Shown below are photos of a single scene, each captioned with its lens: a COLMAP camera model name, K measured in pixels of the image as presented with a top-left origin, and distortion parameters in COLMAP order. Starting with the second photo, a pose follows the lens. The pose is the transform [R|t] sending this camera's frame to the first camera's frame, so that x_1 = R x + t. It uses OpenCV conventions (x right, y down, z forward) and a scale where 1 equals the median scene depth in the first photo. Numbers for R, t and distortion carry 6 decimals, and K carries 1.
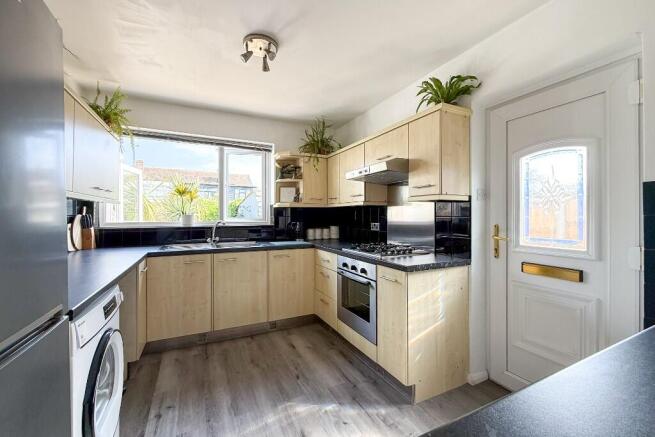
lens RADIAL K [[267.2, 0, 326.4], [0, 267.2, 215.9], [0, 0, 1]] dist [-0.000662, -0.000110]
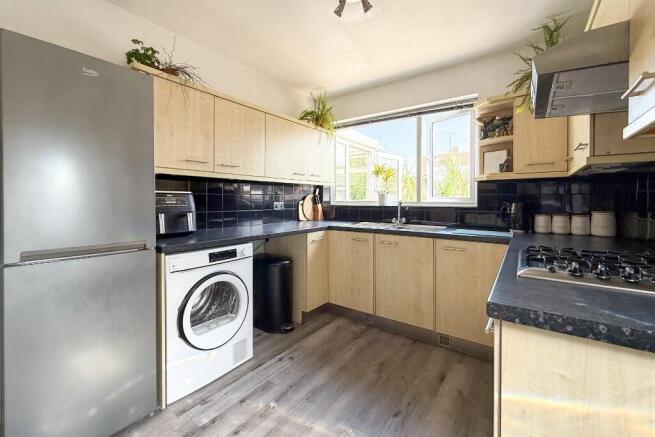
lens RADIAL K [[280.3, 0, 327.0], [0, 280.3, 203.3], [0, 0, 1]] dist [0.000906, -0.000131]
pose [[0.475280, 0.013449, -0.879732, 0.345981], [-0.002614, 0.999900, 0.013874, 0.019943], [0.879831, -0.004295, 0.475268, 0.359422]]
